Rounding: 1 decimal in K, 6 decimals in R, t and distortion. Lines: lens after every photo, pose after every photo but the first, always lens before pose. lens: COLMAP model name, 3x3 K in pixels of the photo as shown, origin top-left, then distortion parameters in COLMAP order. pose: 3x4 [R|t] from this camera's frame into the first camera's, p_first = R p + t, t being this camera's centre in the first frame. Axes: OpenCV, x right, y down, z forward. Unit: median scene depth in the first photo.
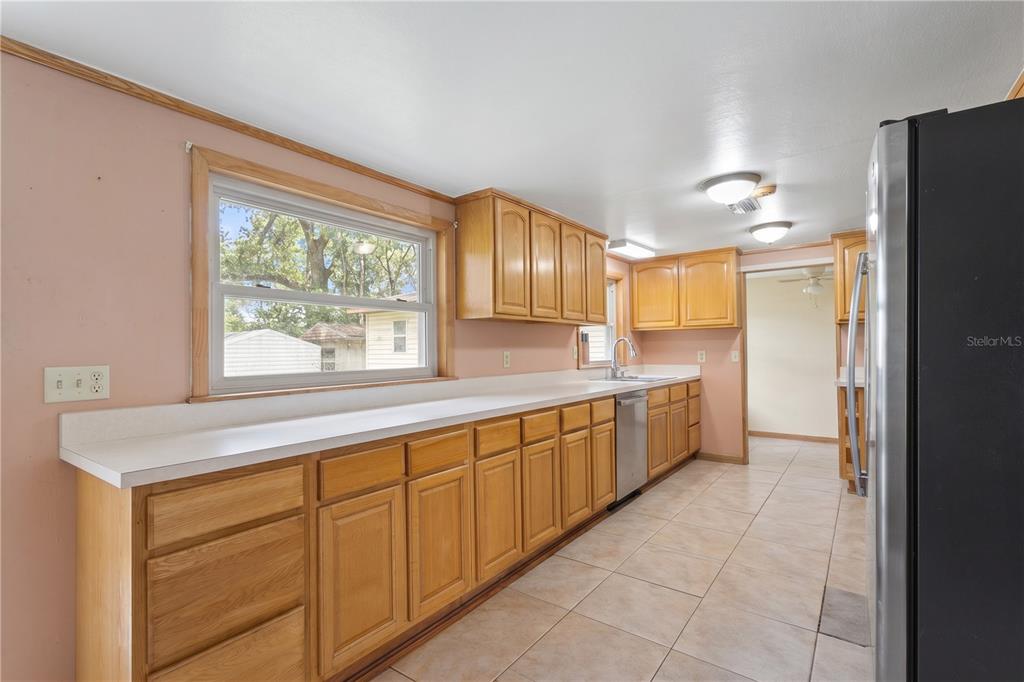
lens RADIAL K [[470.0, 0, 510.3], [0, 470.0, 345.9], [0, 0, 1]] dist [0.001888, 0.000005]
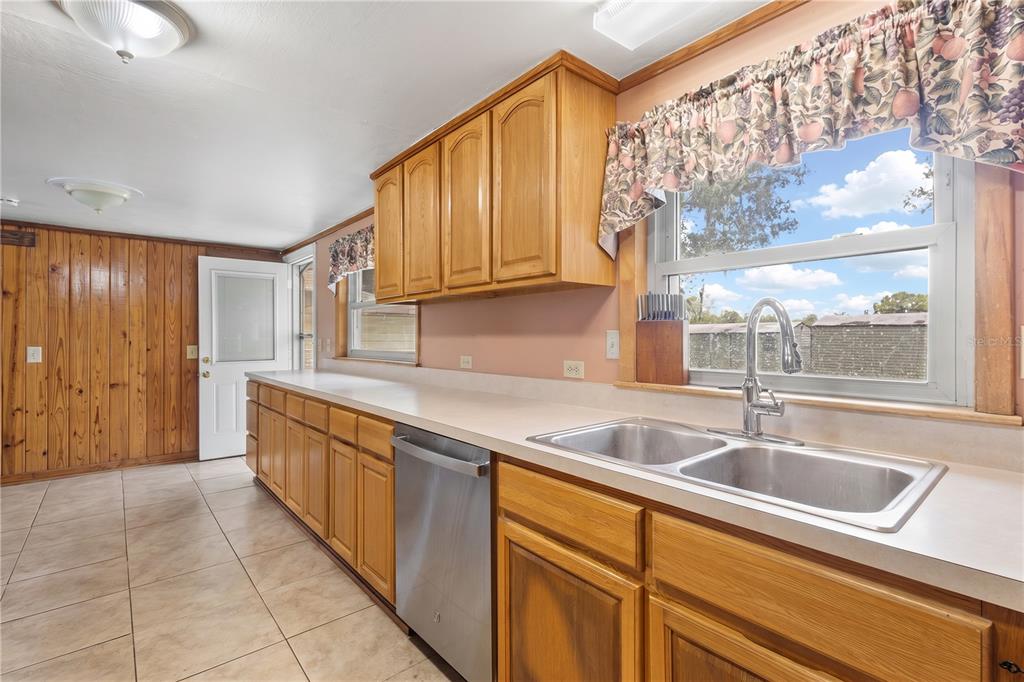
lens RADIAL K [[470.0, 0, 509.2], [0, 470.0, 335.0], [0, 0, 1]] dist [0.001888, 0.000005]
pose [[-0.219729, 0.016342, -0.975424, 0.583224], [0.009942, 0.999845, 0.014512, -0.002422], [0.975510, -0.006509, -0.219858, 1.002282]]
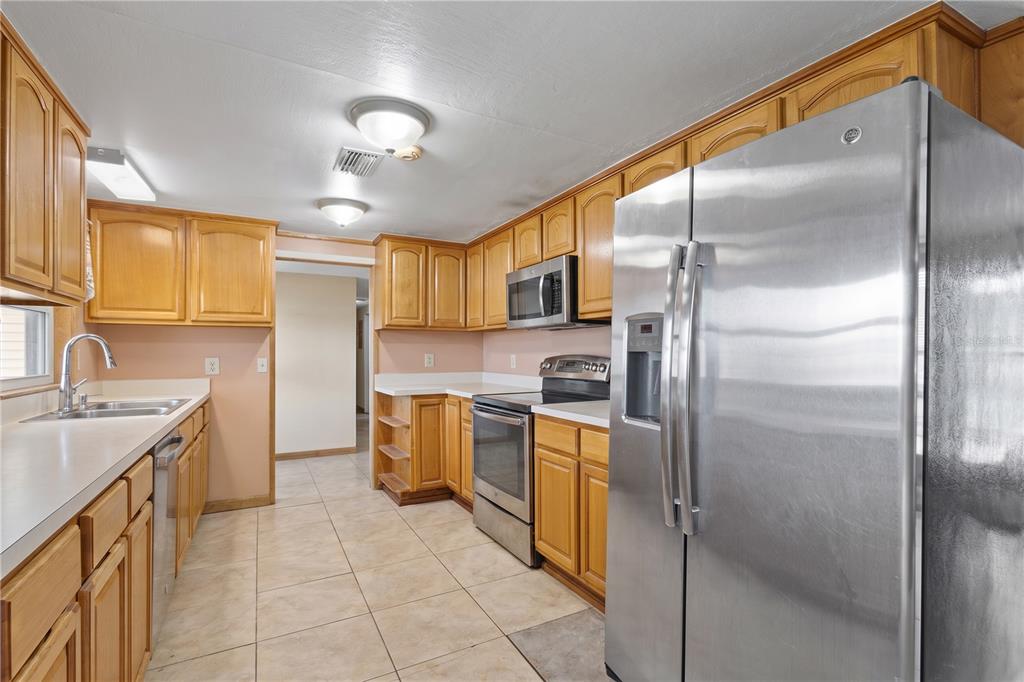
lens RADIAL K [[470.0, 0, 512.5], [0, 470.0, 346.7], [0, 0, 1]] dist [0.001888, 0.000005]
pose [[0.416478, 0.021887, 0.908883, -0.056494], [-0.008789, 0.999760, -0.020048, 0.005153], [-0.909104, 0.000361, 0.416570, 0.354513]]
